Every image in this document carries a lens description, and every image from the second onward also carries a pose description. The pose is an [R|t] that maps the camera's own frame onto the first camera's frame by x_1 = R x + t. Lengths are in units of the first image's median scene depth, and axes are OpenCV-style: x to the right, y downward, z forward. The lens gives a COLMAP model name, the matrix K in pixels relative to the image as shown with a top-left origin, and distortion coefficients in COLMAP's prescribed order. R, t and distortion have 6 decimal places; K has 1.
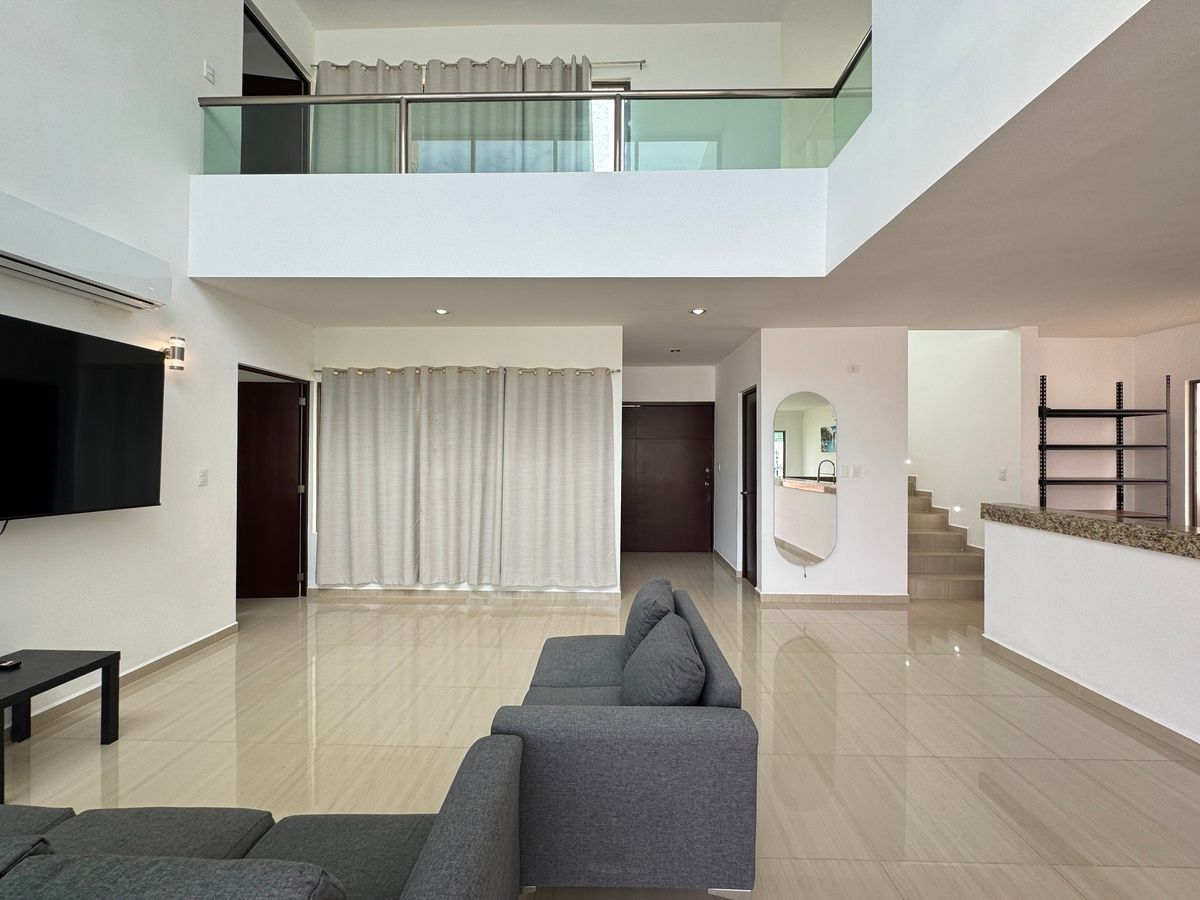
lens RADIAL K [[479.0, 0, 599.7], [0, 479.0, 451.2], [0, 0, 1]] dist [-0.003805, 0.000302]
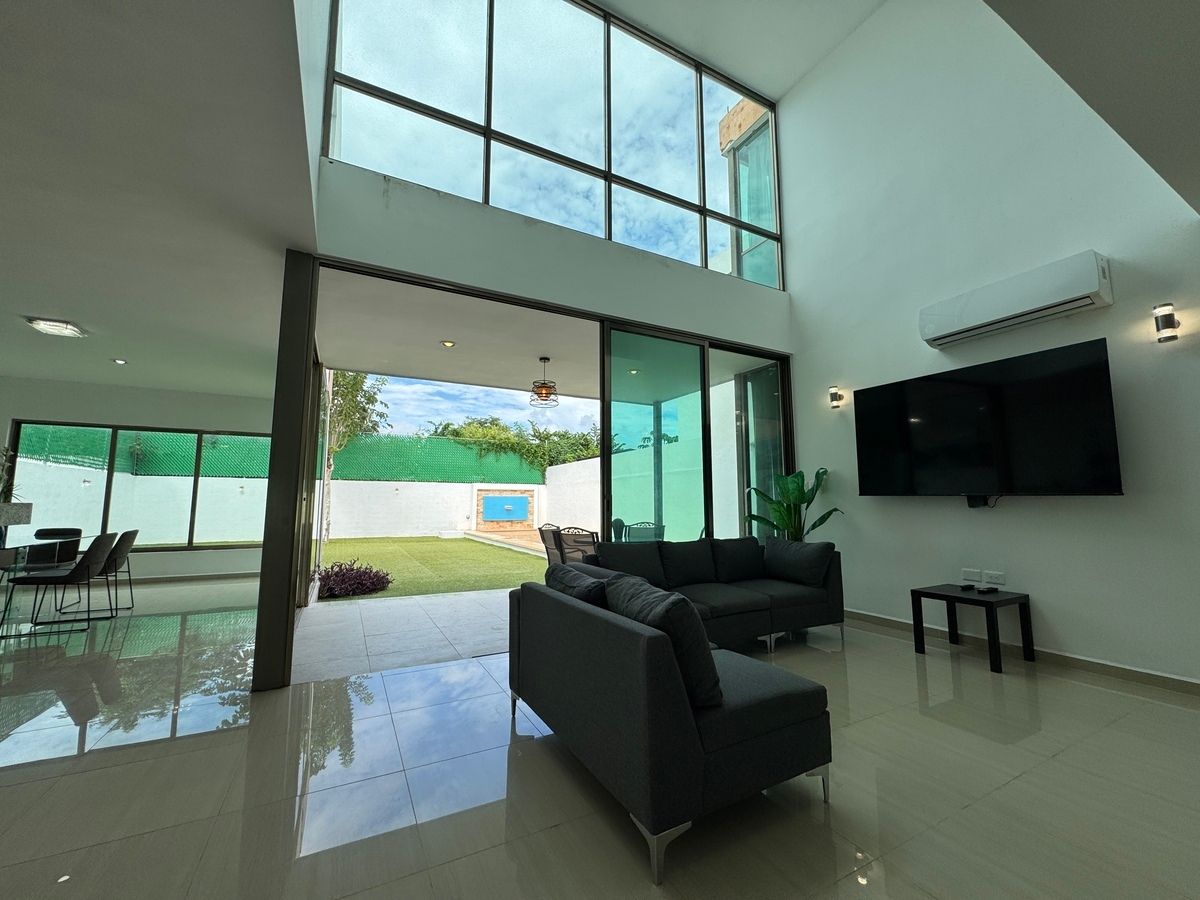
lens RADIAL K [[479.0, 0, 599.5], [0, 479.0, 450.1], [0, 0, 1]] dist [-0.003805, 0.000302]
pose [[-0.868345, -0.057756, -0.492586, 0.283717], [0.000323, 0.993130, -0.117014, 0.085445], [0.495960, -0.101768, -0.862361, 0.827648]]
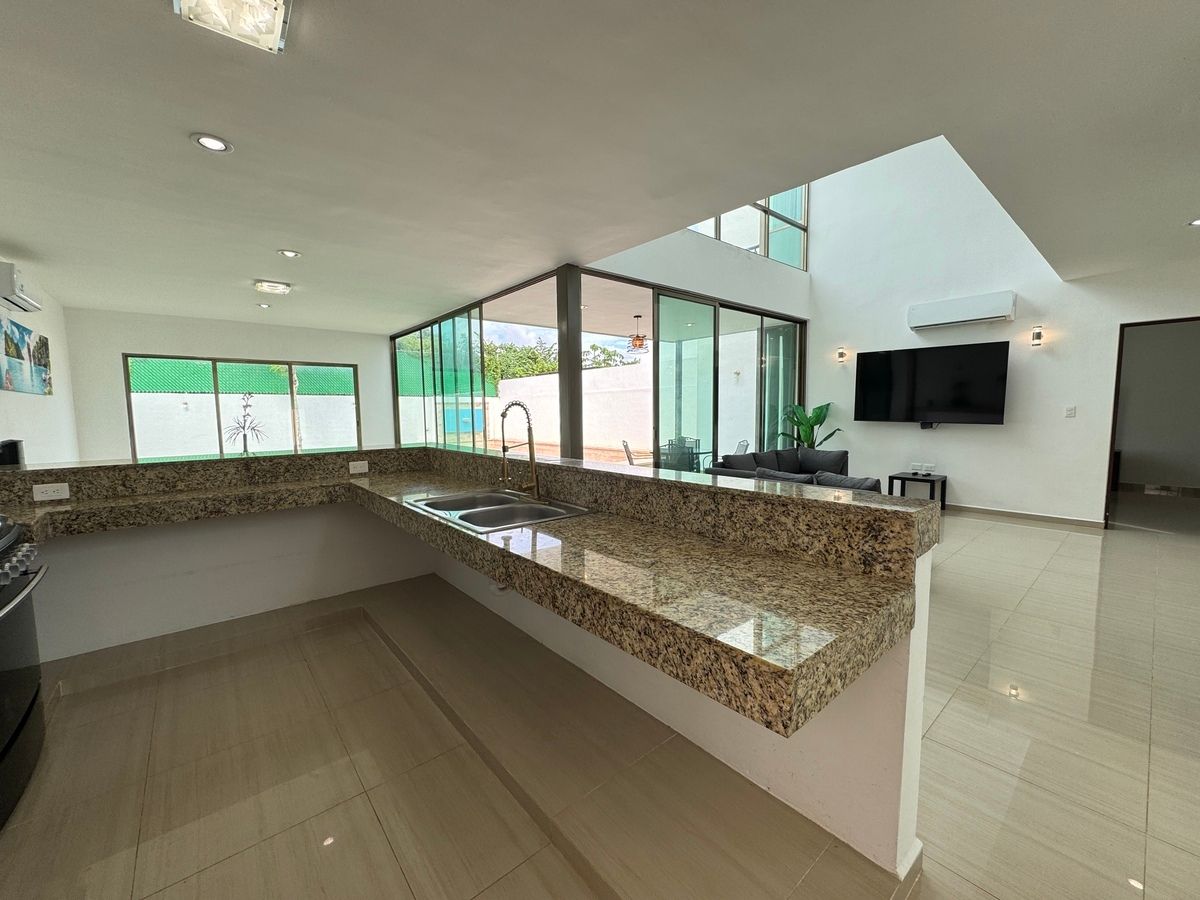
lens RADIAL K [[479.0, 0, 599.8], [0, 479.0, 450.6], [0, 0, 1]] dist [-0.003805, 0.000302]
pose [[-0.743964, 0.062162, -0.665322, 0.948673], [0.010901, 0.996660, 0.080929, 0.029474], [0.668131, 0.052955, -0.742157, 0.846400]]
